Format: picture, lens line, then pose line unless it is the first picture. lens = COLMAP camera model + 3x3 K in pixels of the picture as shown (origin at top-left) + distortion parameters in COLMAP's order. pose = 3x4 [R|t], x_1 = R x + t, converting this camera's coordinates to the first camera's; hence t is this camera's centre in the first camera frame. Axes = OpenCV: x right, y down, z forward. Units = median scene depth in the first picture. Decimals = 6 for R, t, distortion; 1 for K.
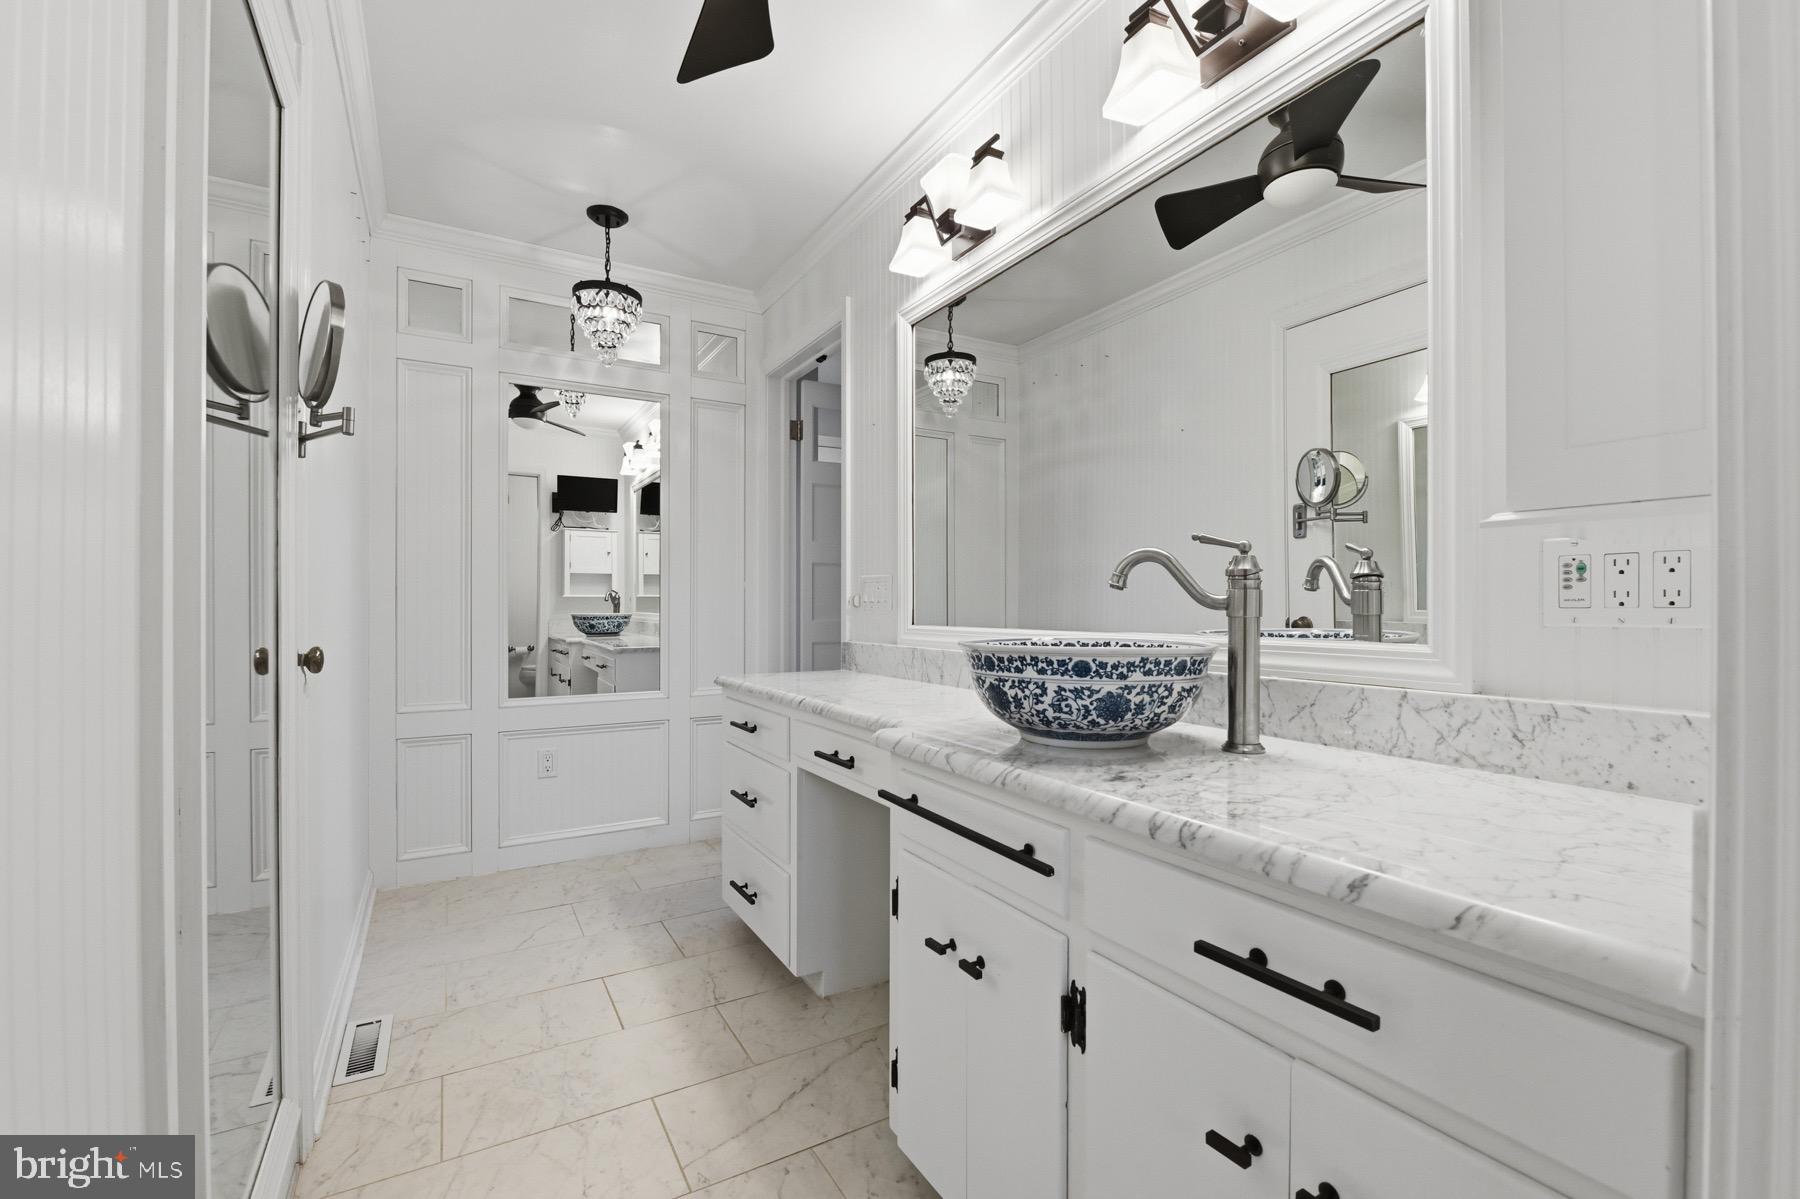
lens RADIAL K [[794.1, 0, 903.0], [0, 794.1, 607.3], [0, 0, 1]] dist [-0.022832, -0.000127]
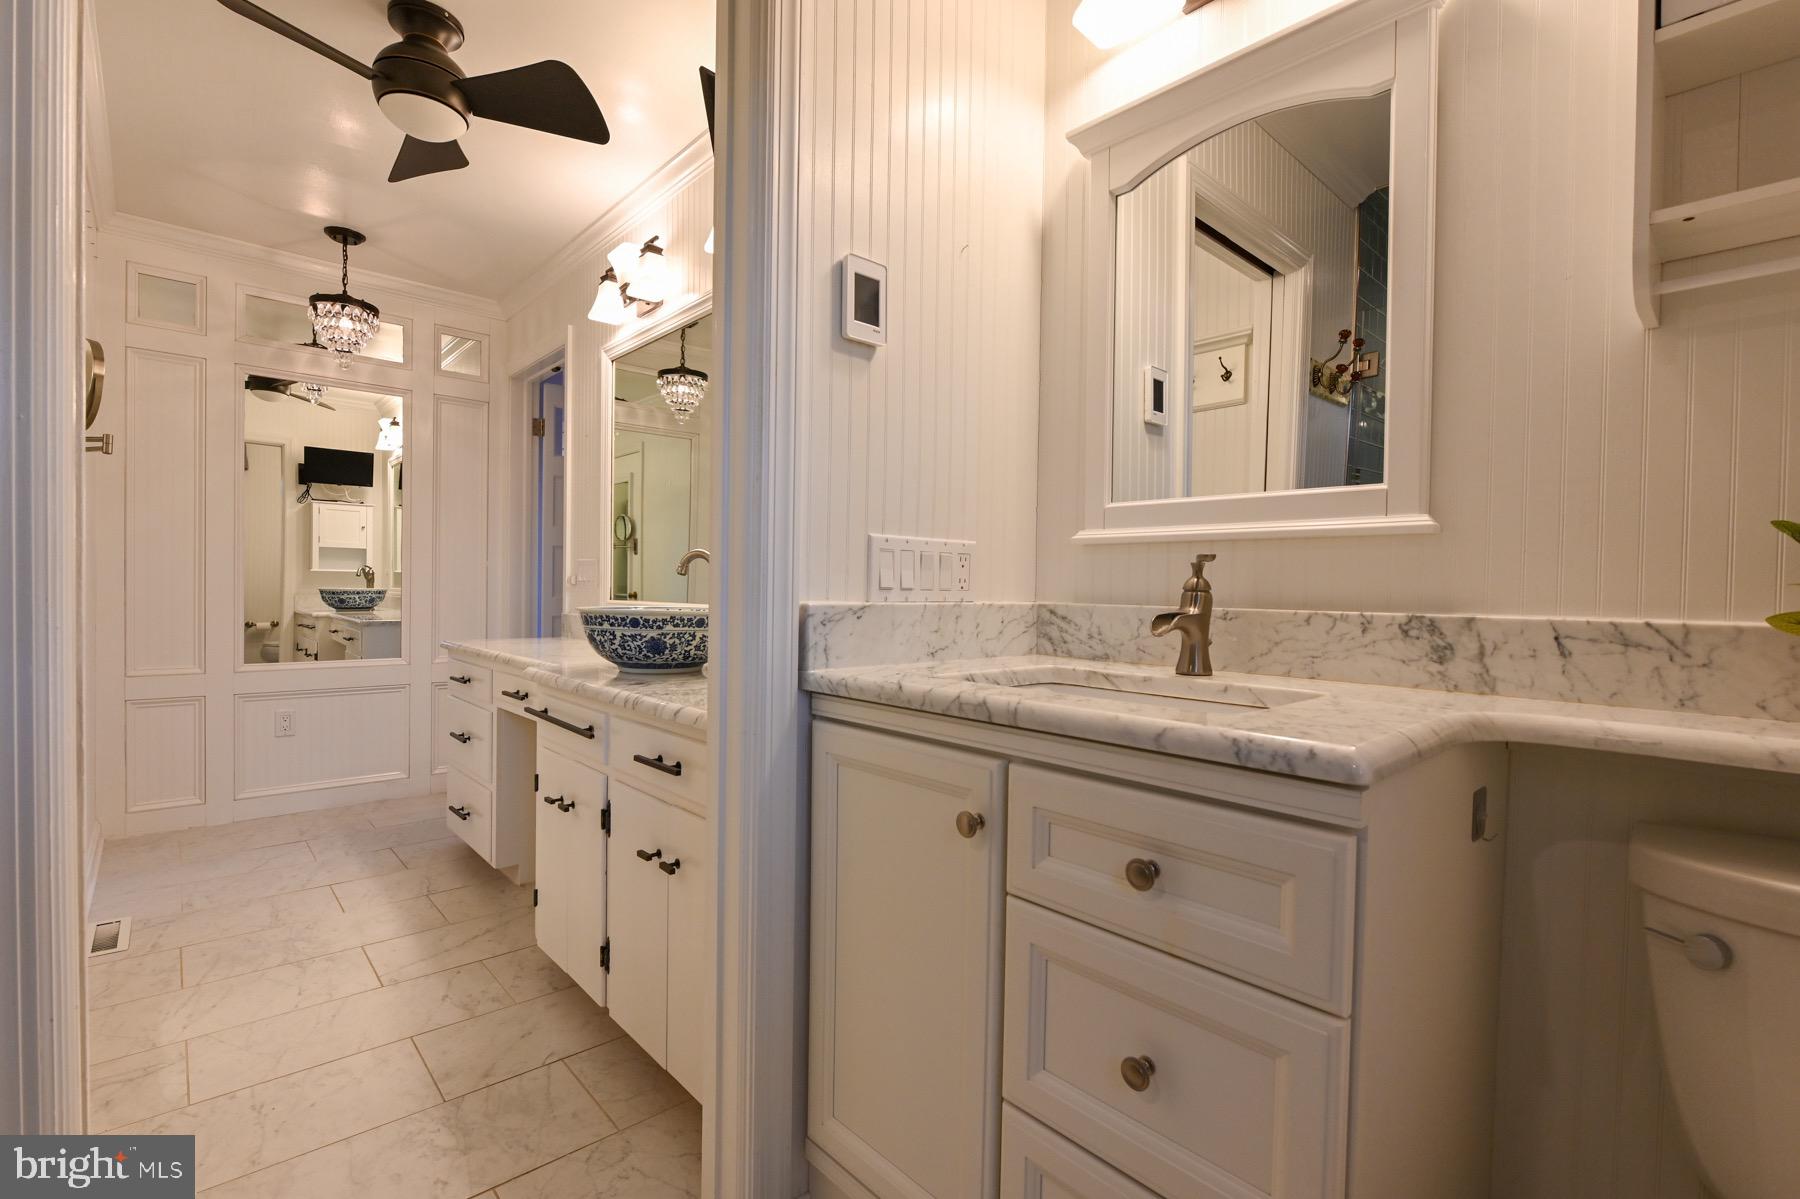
lens RADIAL K [[794.1, 0, 903.0], [0, 794.1, 607.3], [0, 0, 1]] dist [-0.022832, -0.000127]
pose [[0.973009, 0.012014, 0.230452, 0.151943], [-0.016964, 0.999666, 0.019509, 0.001445], [-0.230141, -0.022891, 0.972888, -0.286784]]
